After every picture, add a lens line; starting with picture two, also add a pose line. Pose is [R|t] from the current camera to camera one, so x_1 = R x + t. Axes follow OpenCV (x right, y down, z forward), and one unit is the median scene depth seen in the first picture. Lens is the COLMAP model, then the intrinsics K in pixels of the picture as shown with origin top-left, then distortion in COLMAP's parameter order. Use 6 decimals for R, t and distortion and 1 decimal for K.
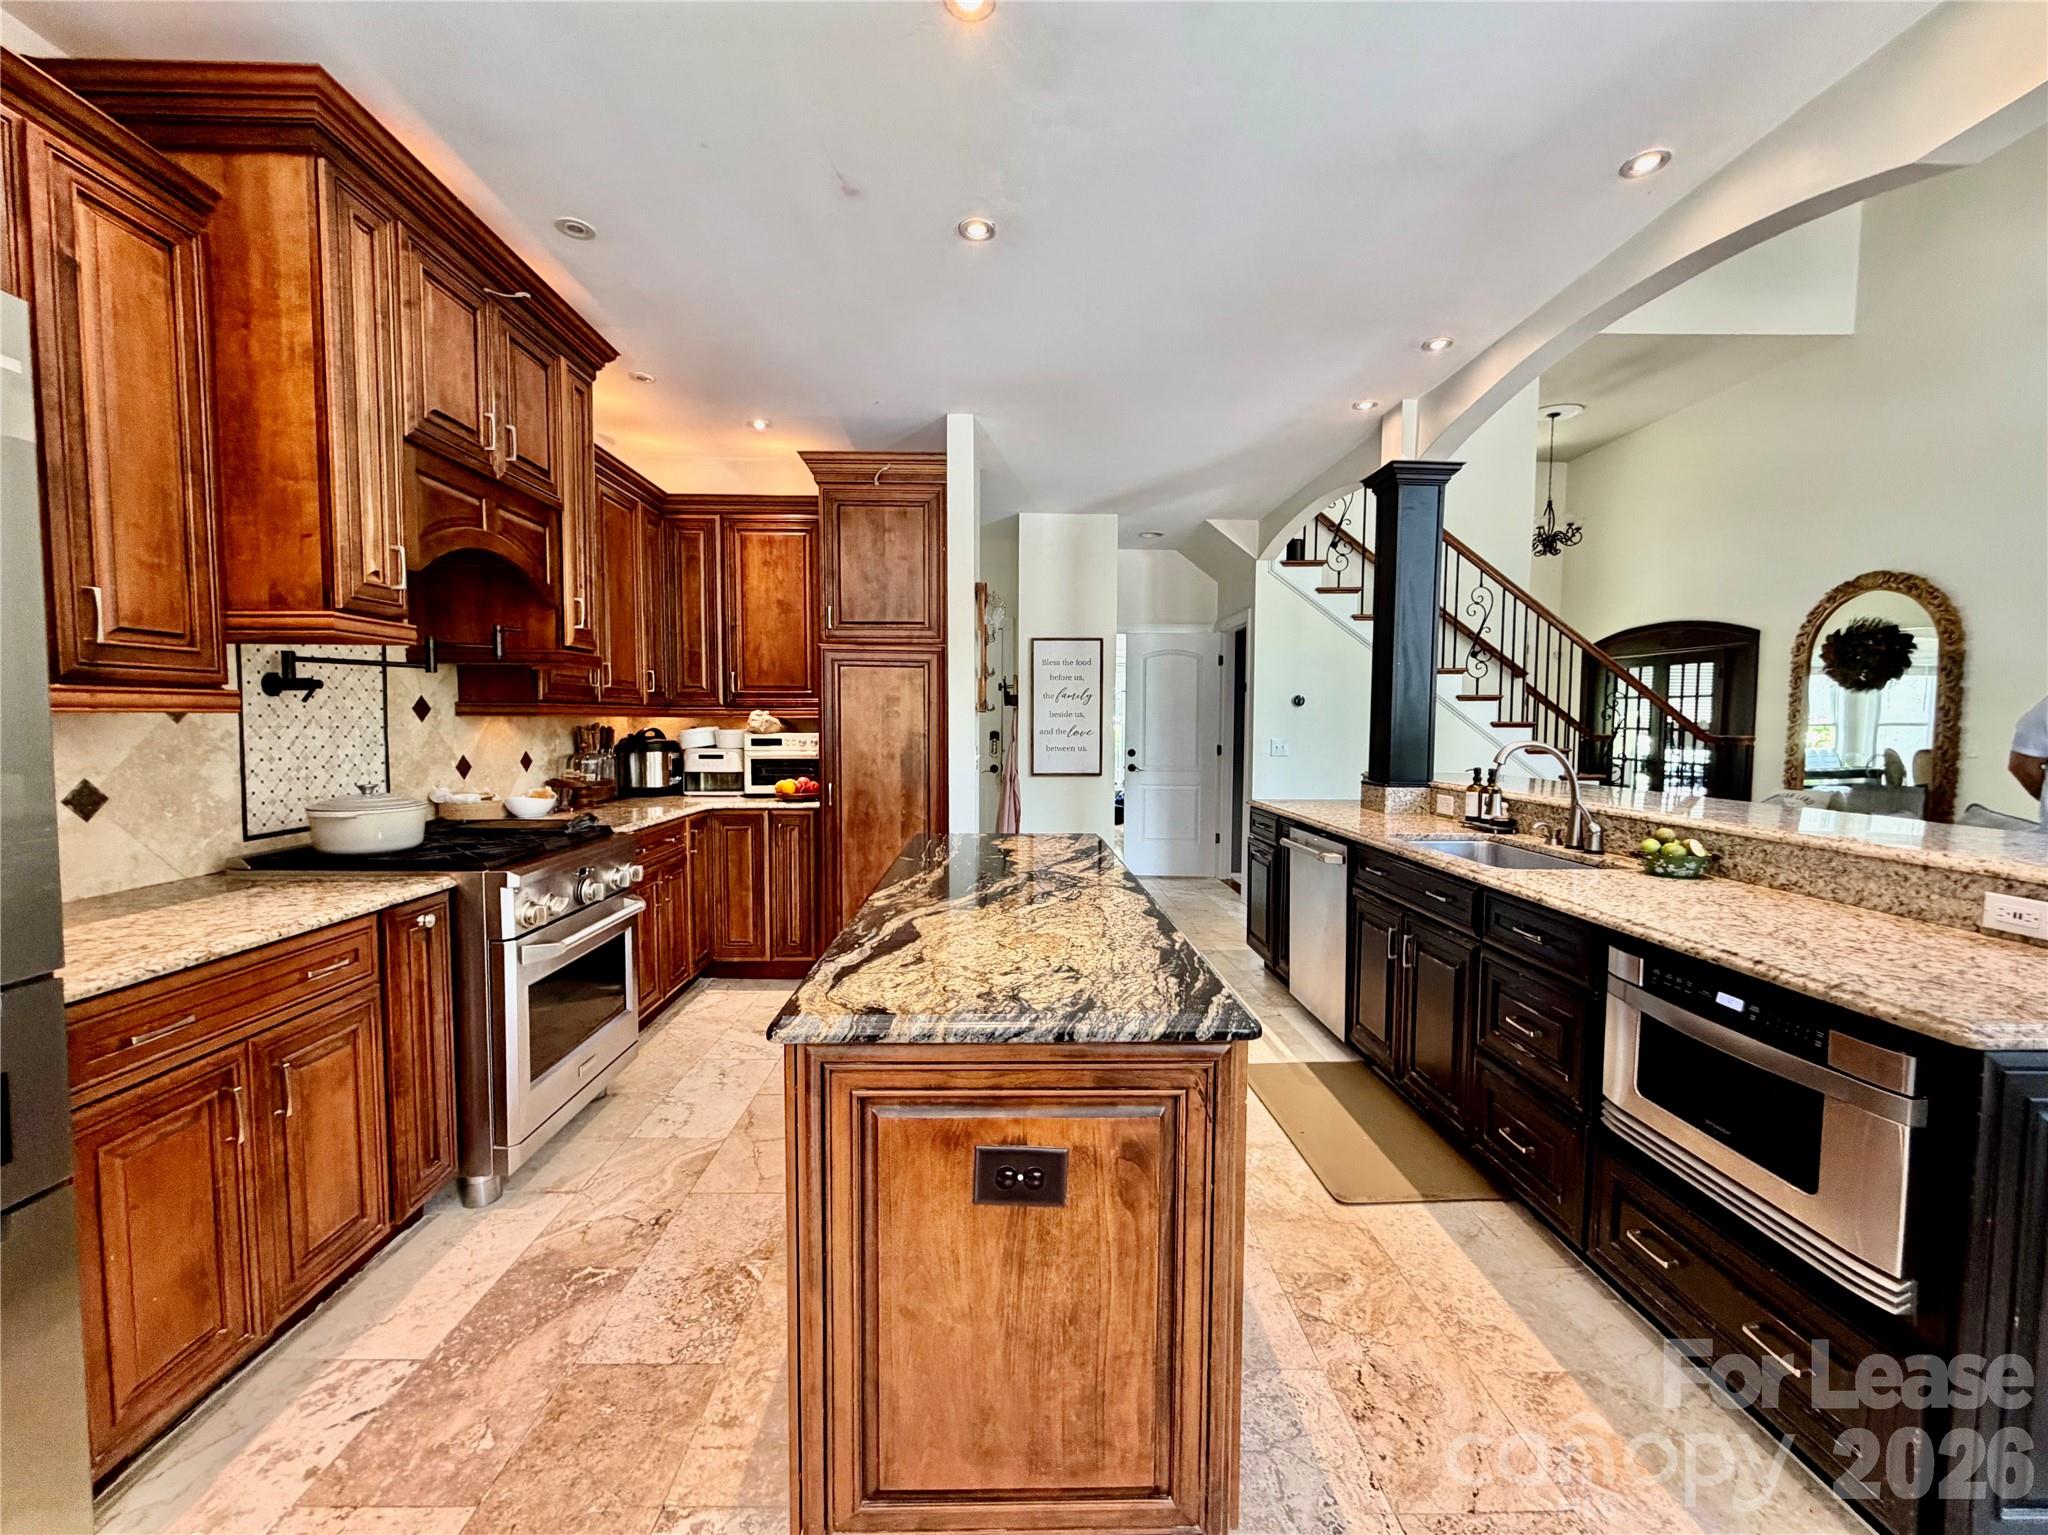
lens RADIAL K [[818.1, 0, 1027.0], [0, 818.1, 766.6], [0, 0, 1]] dist [-0.001505, 0.000913]
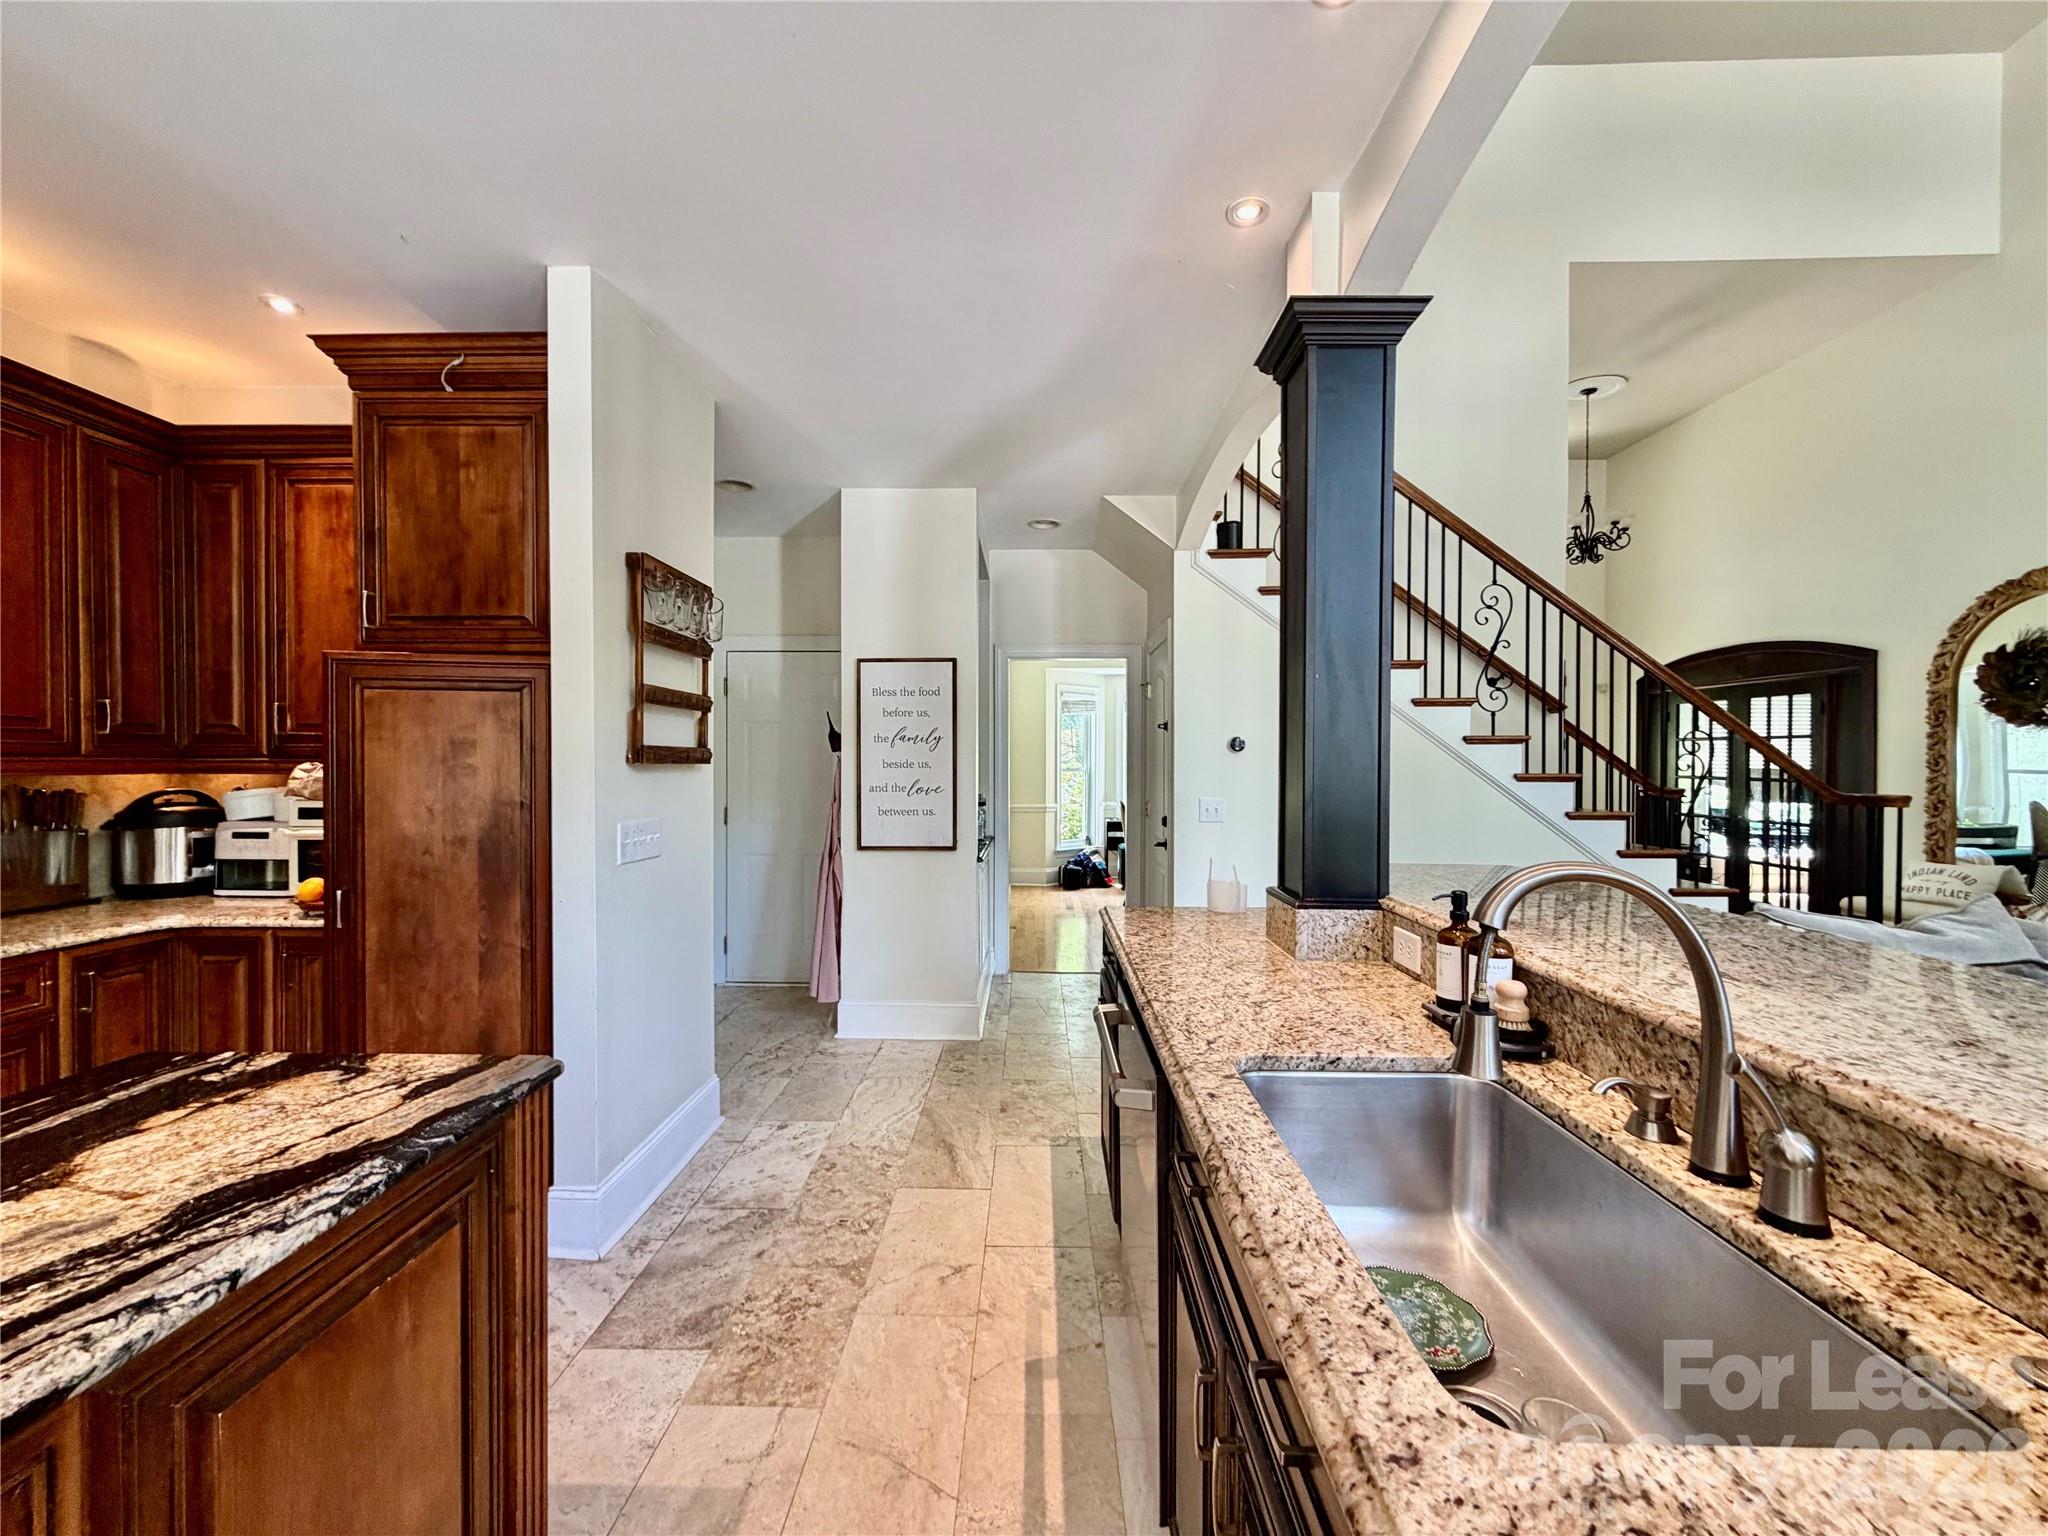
lens RADIAL K [[818.1, 0, 1018.2], [0, 818.1, 768.7], [0, 0, 1]] dist [-0.001505, 0.000913]
pose [[0.999074, -0.000791, -0.043021, 0.177383], [-0.001338, 0.998777, -0.049429, -0.024688], [0.043008, 0.049441, 0.997851, 0.289379]]
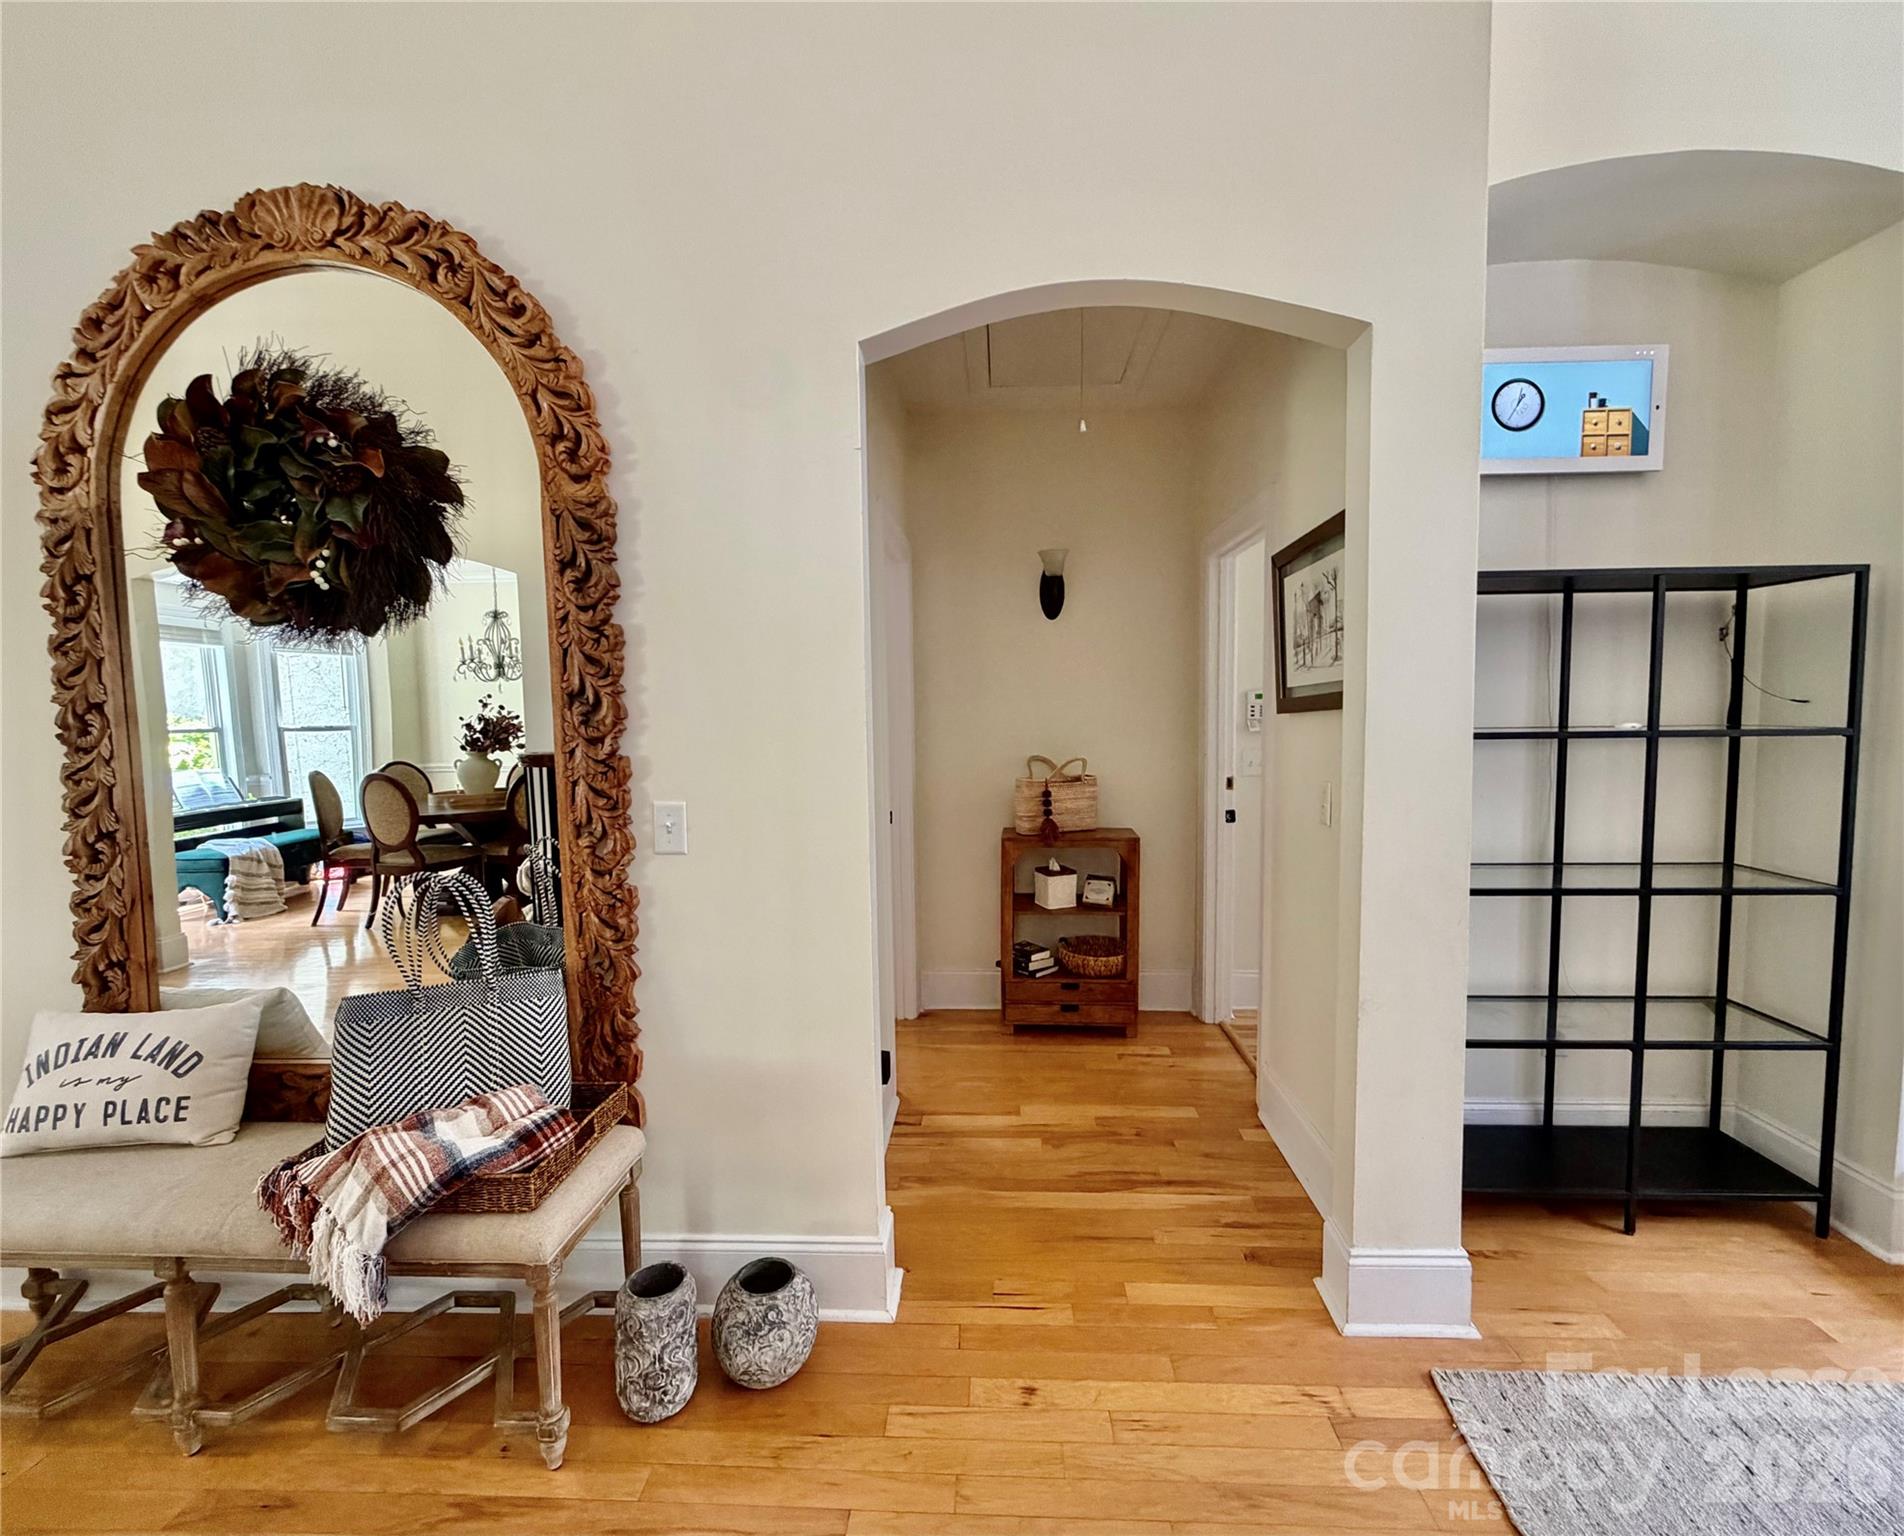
lens RADIAL K [[840.7, 0, 971.8], [0, 840.7, 770.1], [0, 0, 1]] dist [-0.002195, 0.000530]
pose [[0.059091, -0.078632, 0.995151, 0.894496], [0.069519, 0.994797, 0.074476, -0.062761], [-0.995829, 0.064782, 0.064250, 0.912695]]
